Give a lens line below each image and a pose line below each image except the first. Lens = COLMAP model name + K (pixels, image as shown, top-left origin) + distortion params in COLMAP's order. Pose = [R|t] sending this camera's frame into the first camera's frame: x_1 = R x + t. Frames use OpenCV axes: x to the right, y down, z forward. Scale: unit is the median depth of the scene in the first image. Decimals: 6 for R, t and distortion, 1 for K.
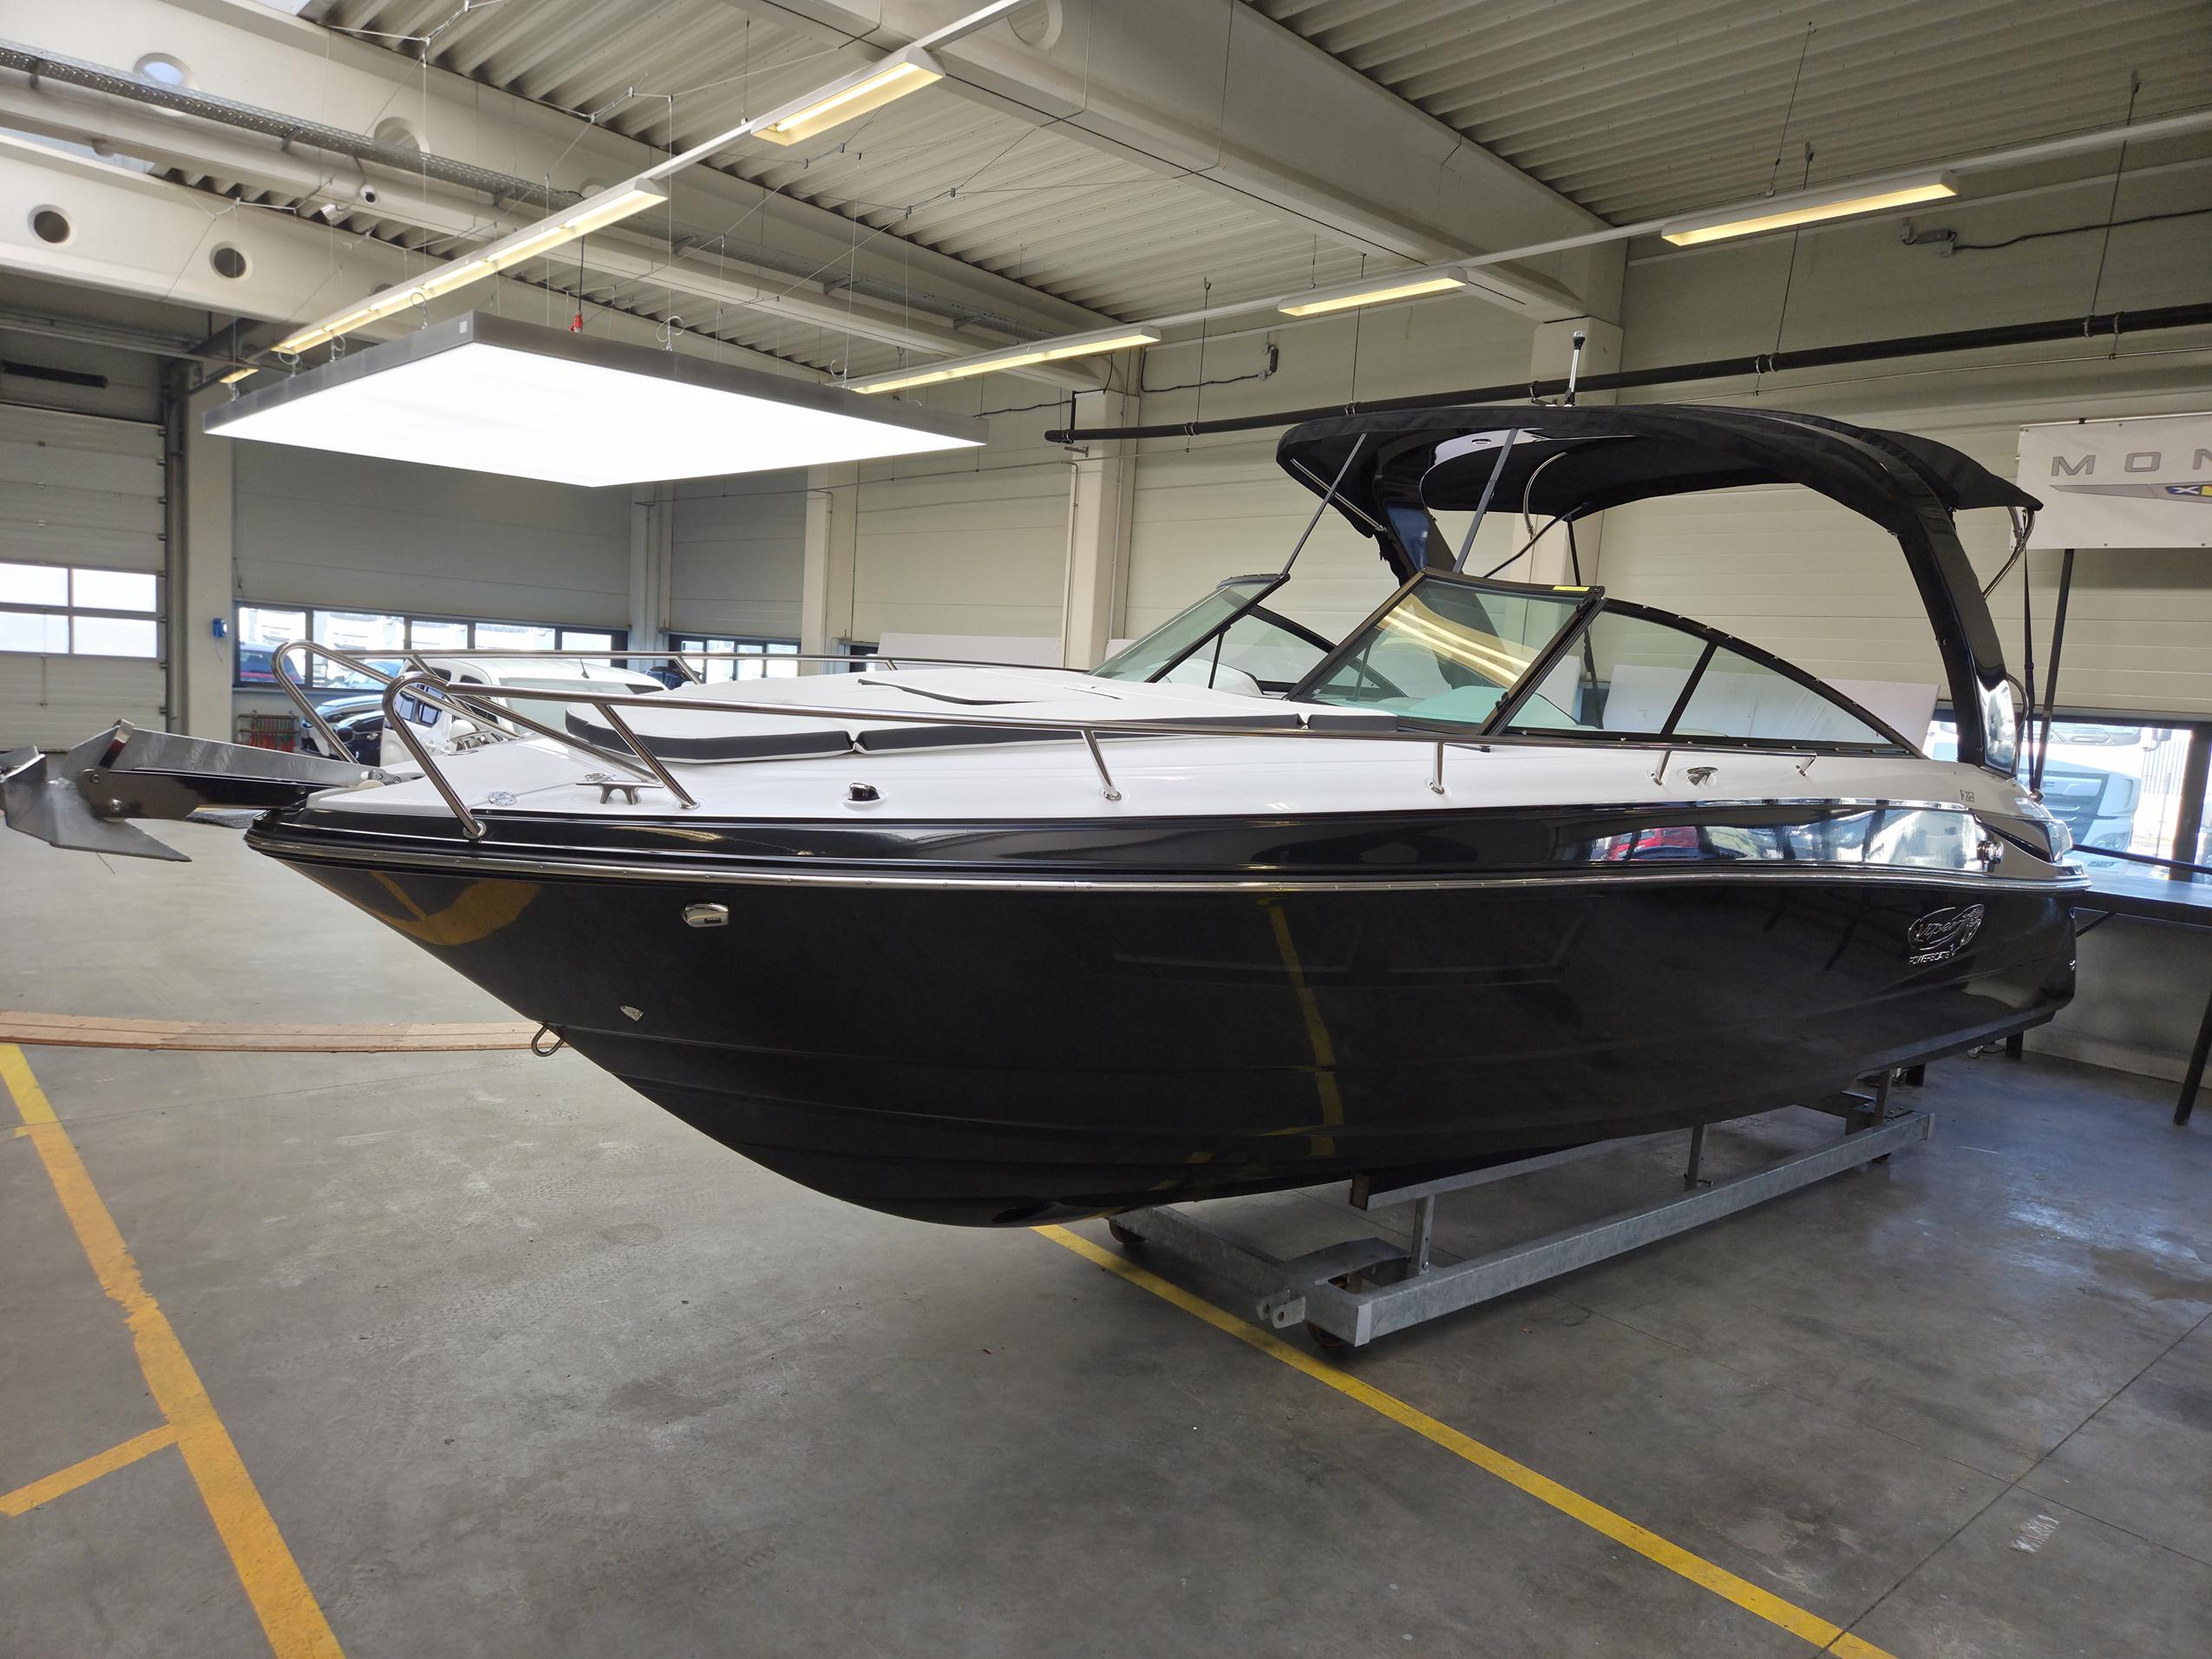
lens RADIAL K [[1485.6, 0, 1106.7], [0, 1485.6, 831.4], [0, 0, 1]] dist [0.079032, -0.066821]
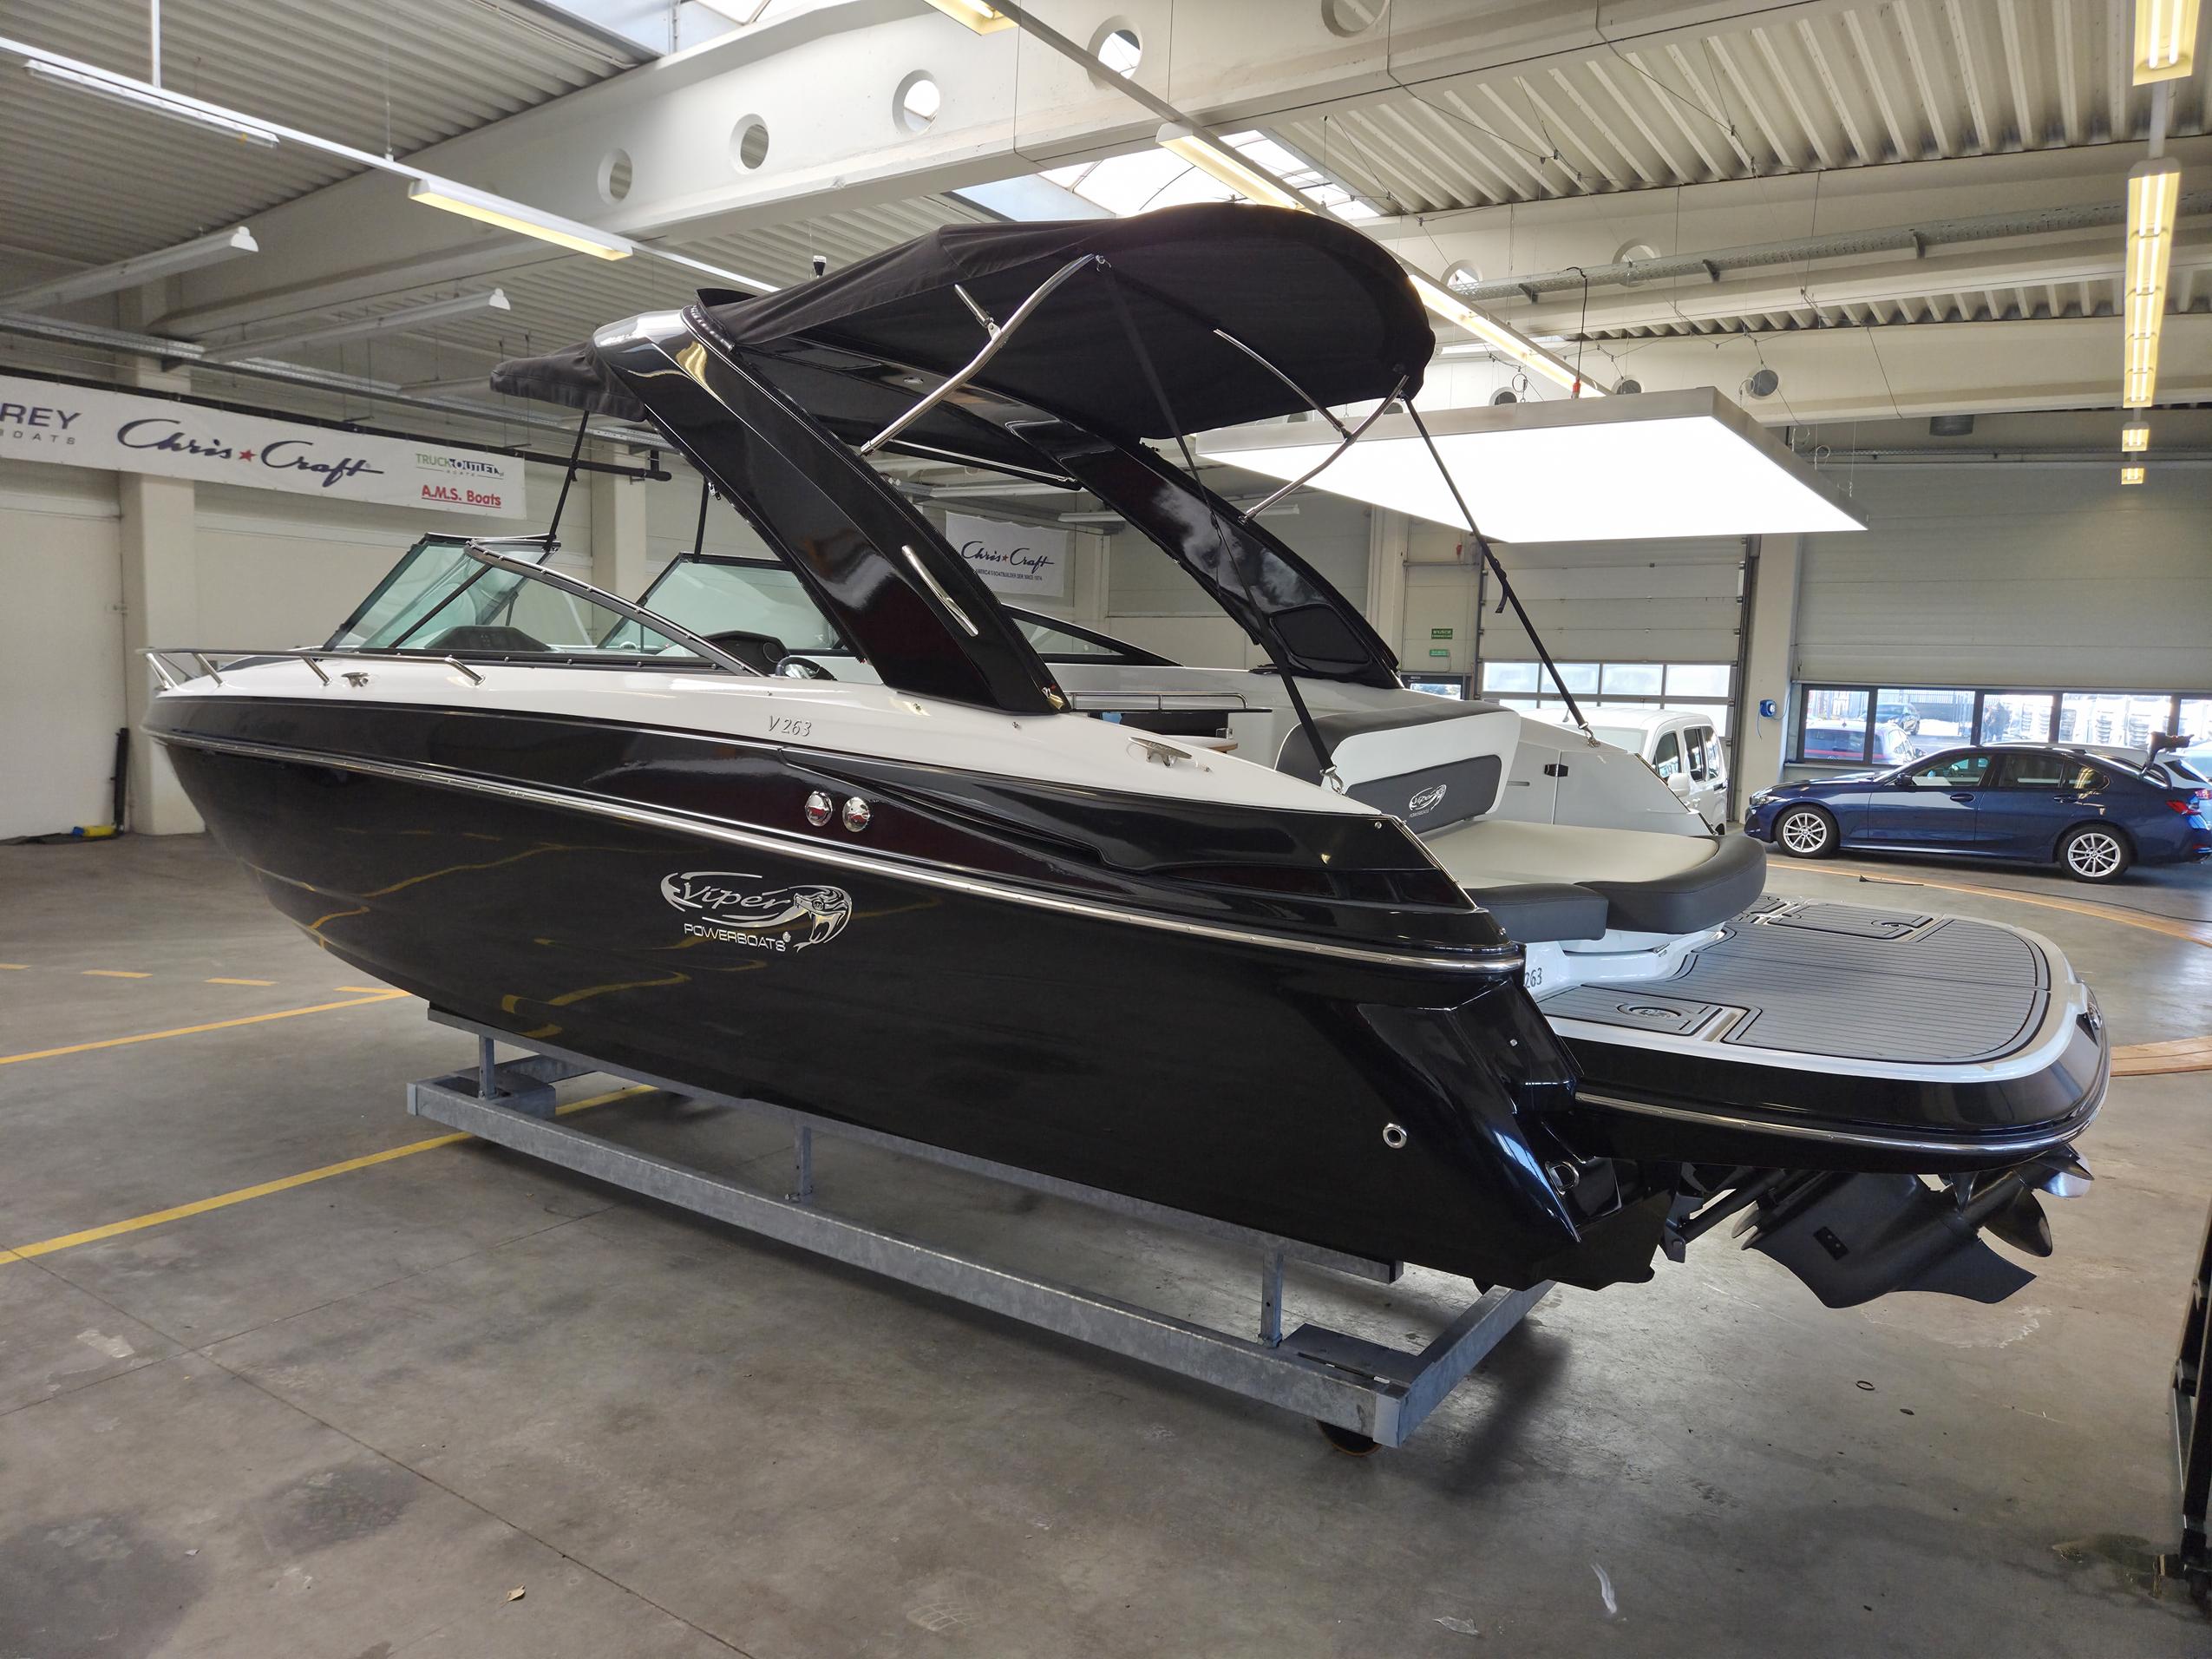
lens RADIAL K [[1485.6, 0, 1106.7], [0, 1485.6, 831.4], [0, 0, 1]] dist [0.079032, -0.066821]
pose [[0.246275, 0.035798, -0.968539, 1.516700], [-0.113183, 0.993542, 0.007942, 0.003103], [0.962568, 0.107666, 0.248737, 1.141410]]
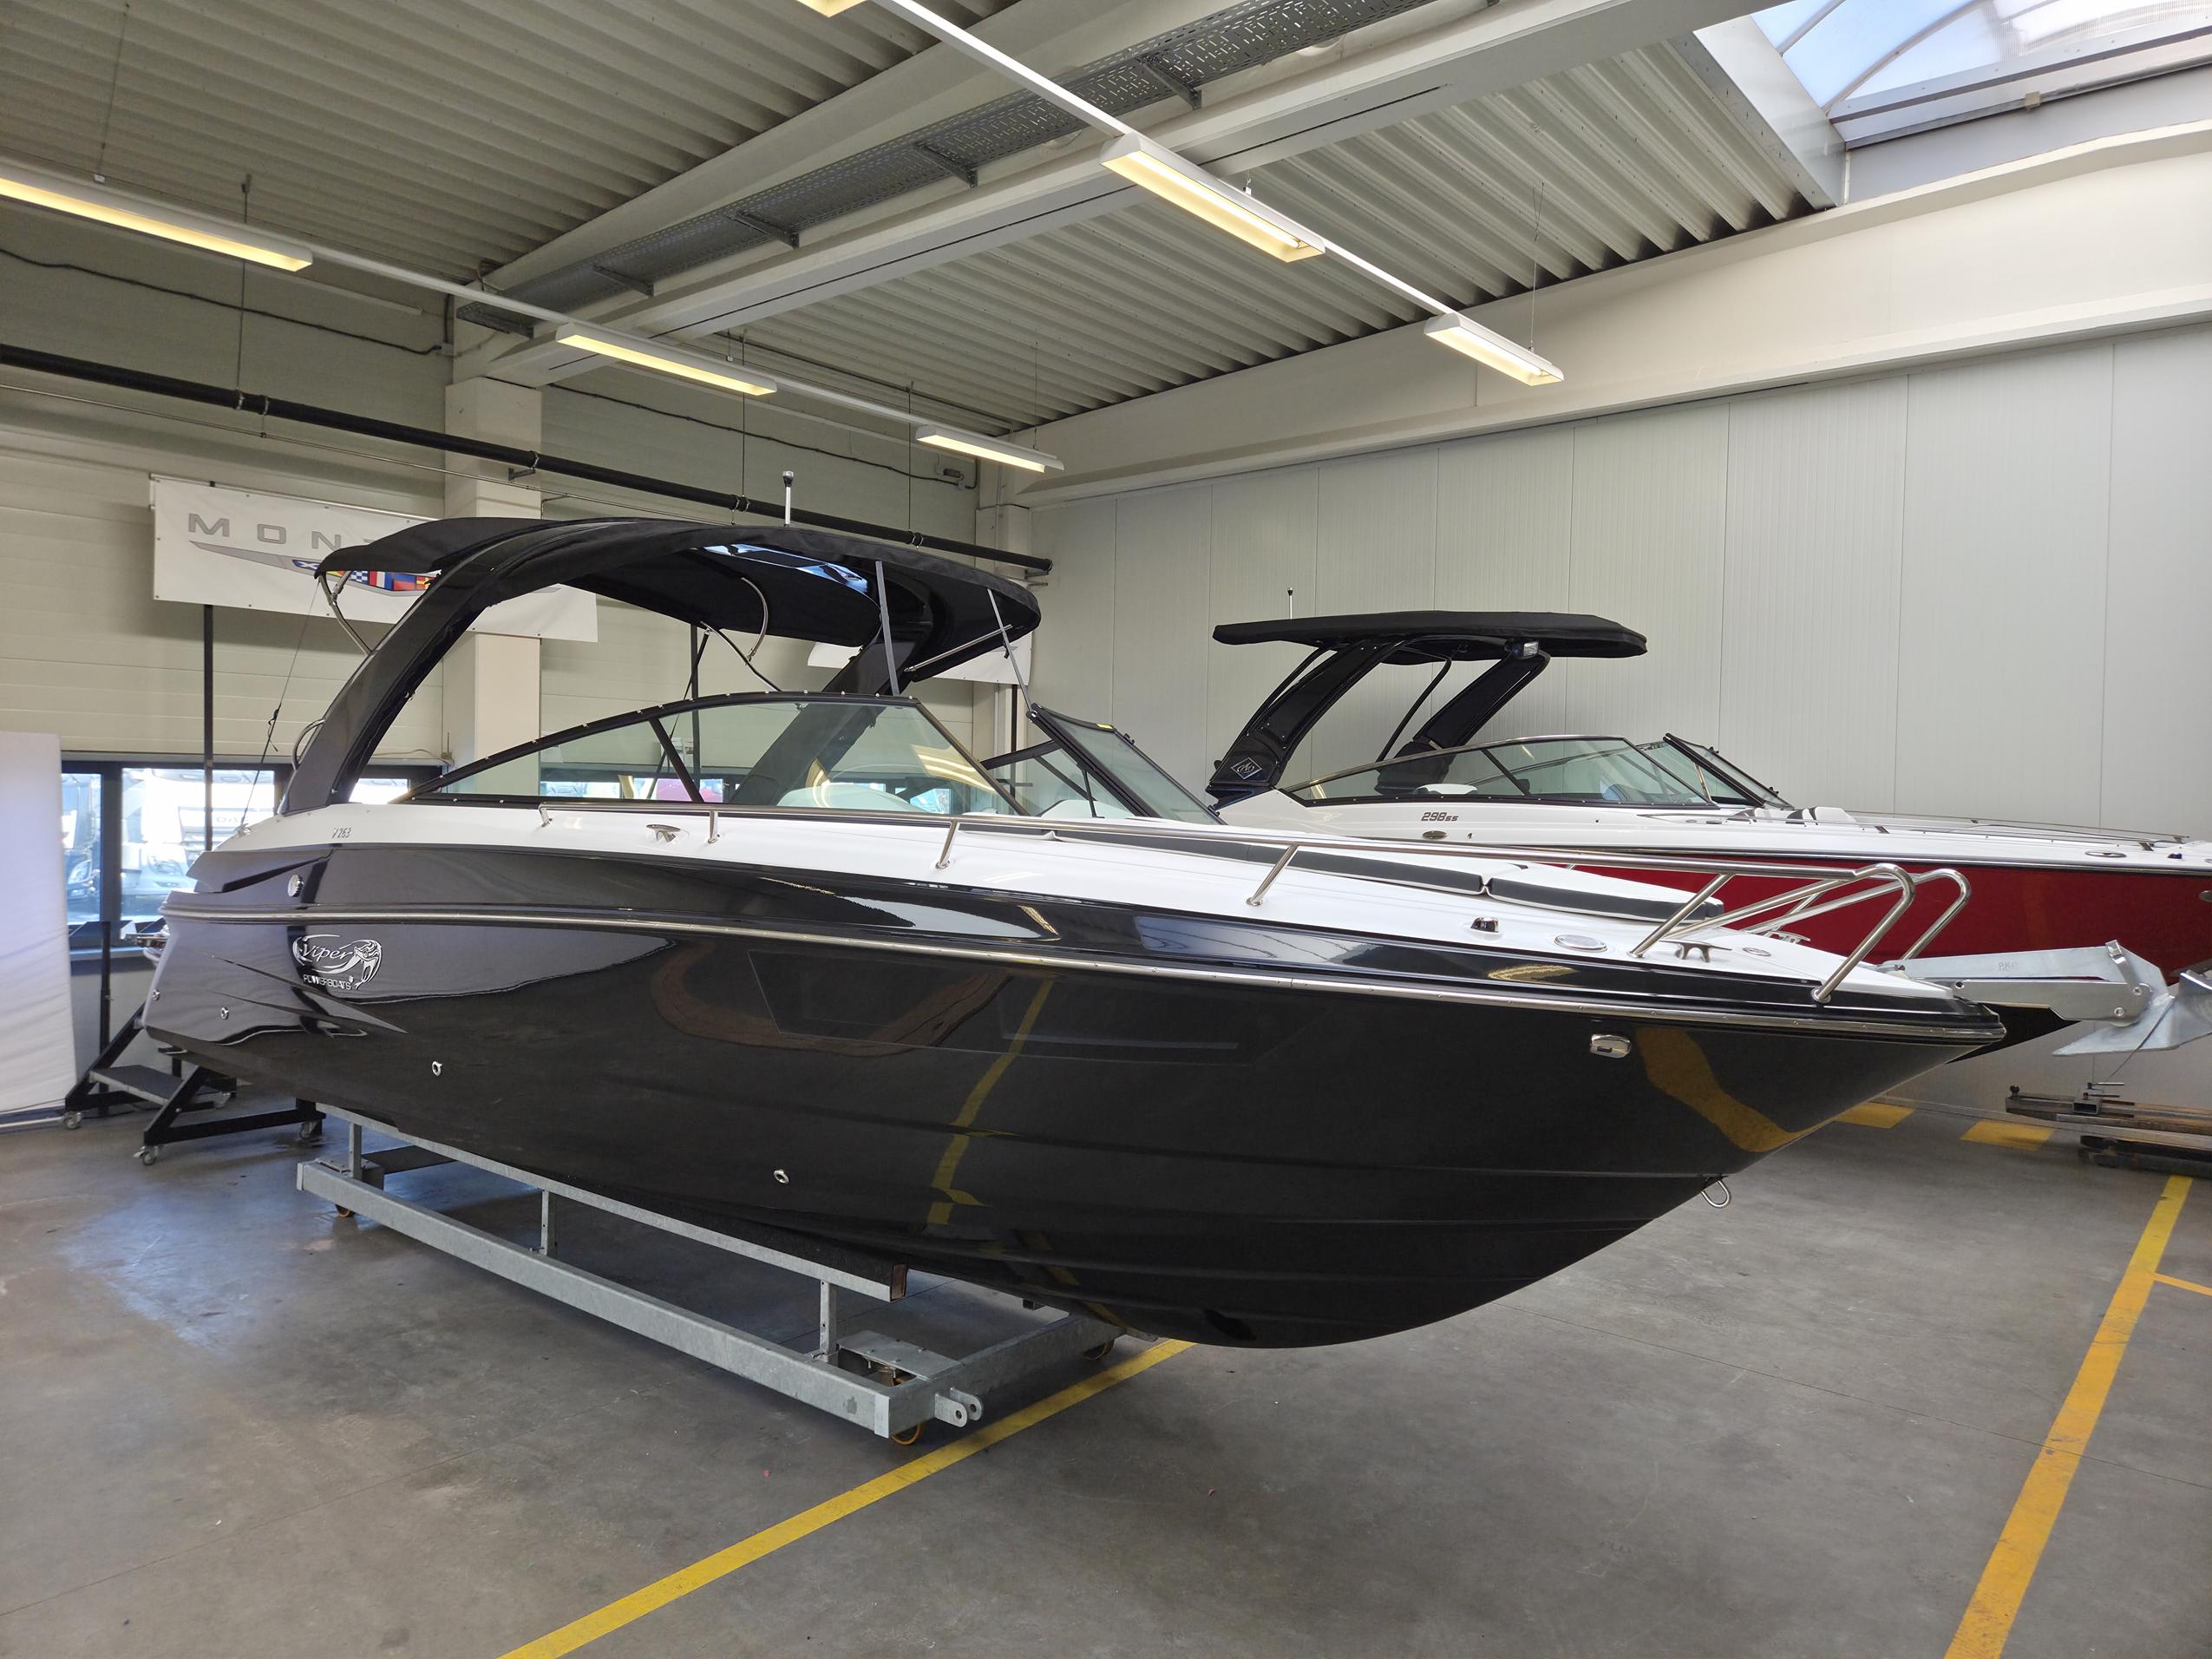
lens RADIAL K [[1489.5, 0, 1099.0], [0, 1489.5, 814.7], [0, 0, 1]] dist [0.075401, -0.068082]
pose [[-0.133682, -0.082308, 0.987600, -0.969227], [0.076469, 0.992717, 0.093085, -0.187644], [-0.988070, 0.087965, -0.126414, 1.087314]]
